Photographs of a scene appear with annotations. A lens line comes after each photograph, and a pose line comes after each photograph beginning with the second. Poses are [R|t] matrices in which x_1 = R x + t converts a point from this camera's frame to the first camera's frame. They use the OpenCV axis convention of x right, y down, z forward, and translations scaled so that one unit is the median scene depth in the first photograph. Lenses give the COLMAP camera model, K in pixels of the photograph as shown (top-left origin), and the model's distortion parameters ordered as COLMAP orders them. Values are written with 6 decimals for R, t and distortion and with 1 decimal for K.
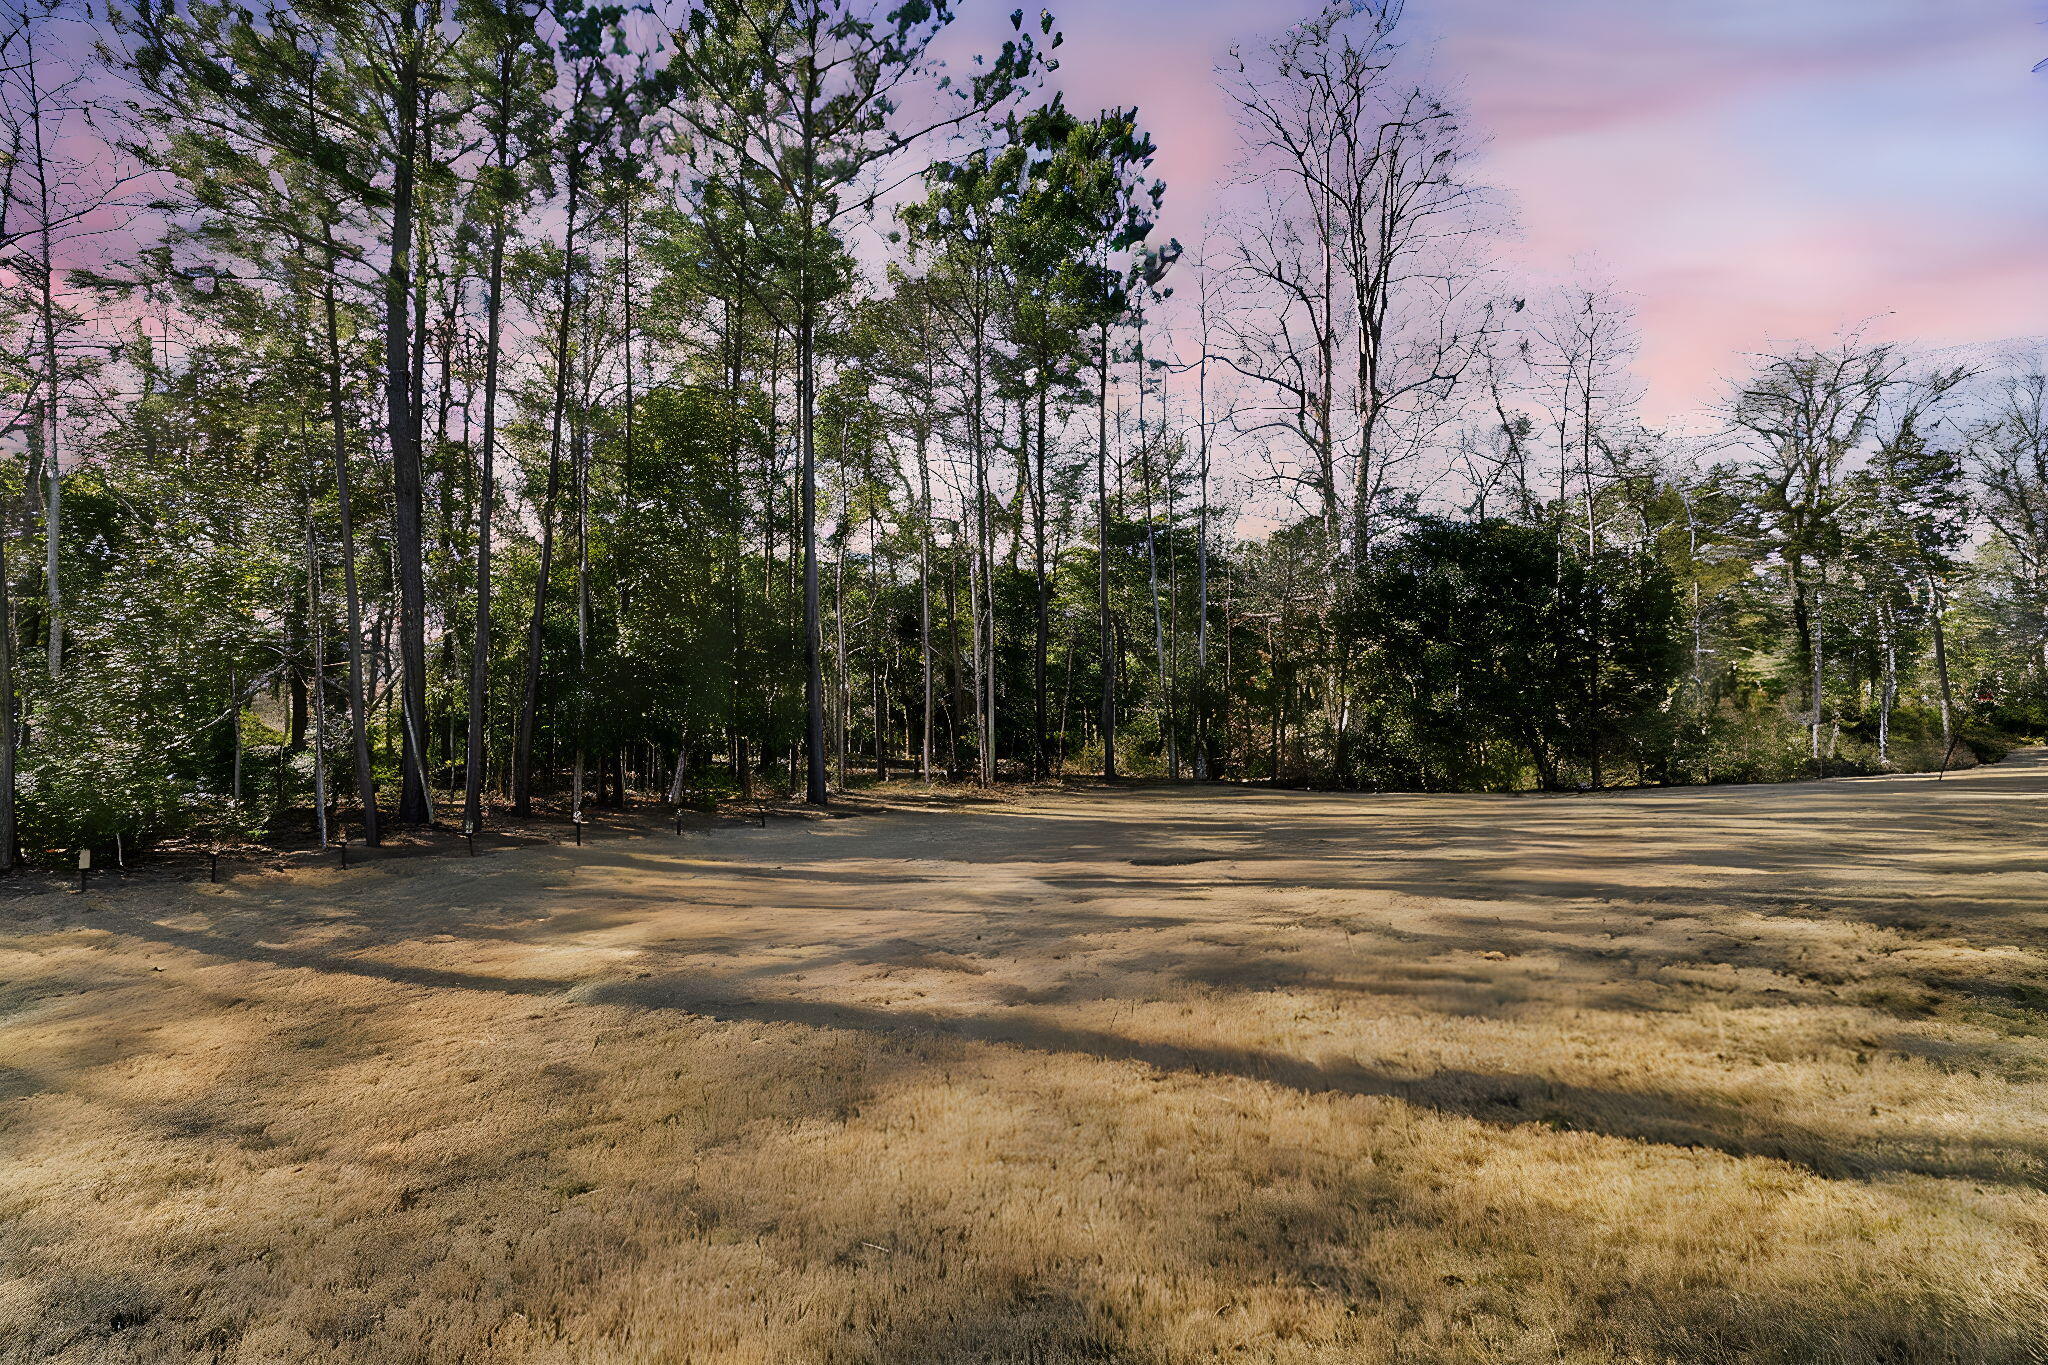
lens RADIAL K [[962.3, 0, 1028.8], [0, 962.3, 665.2], [0, 0, 1]] dist [0.002137, 0.000346]
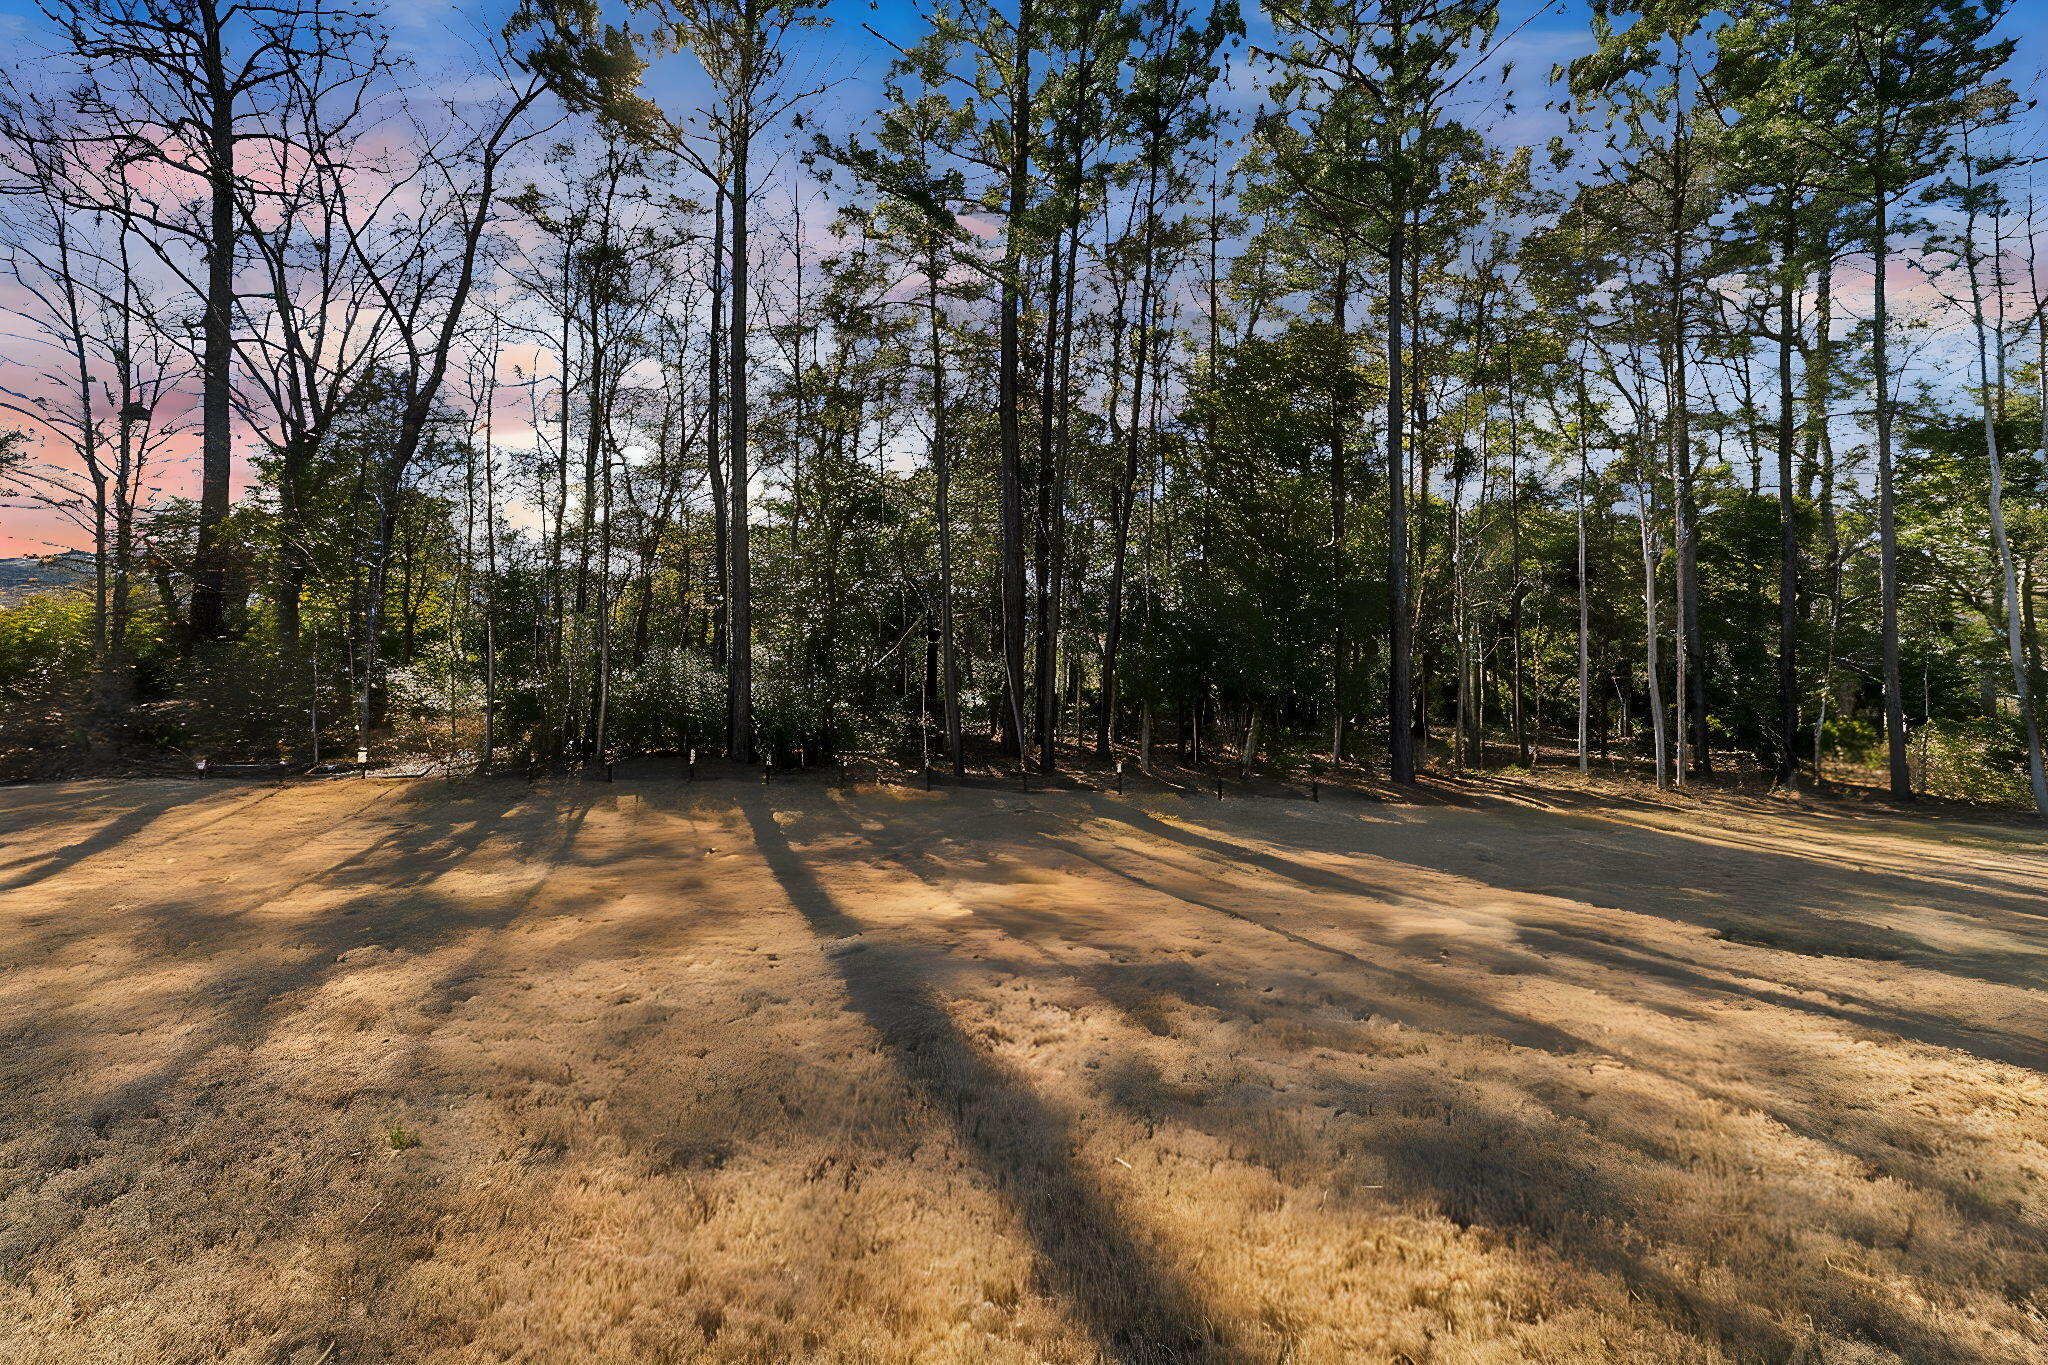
lens RADIAL K [[990.8, 0, 1019.5], [0, 990.8, 596.3], [0, 0, 1]] dist [0.000239, 0.000372]
pose [[0.750959, -0.007498, -0.660306, 0.341281], [-0.010707, 0.999666, -0.023528, 0.003536], [0.660262, 0.024738, 0.750628, 0.329613]]
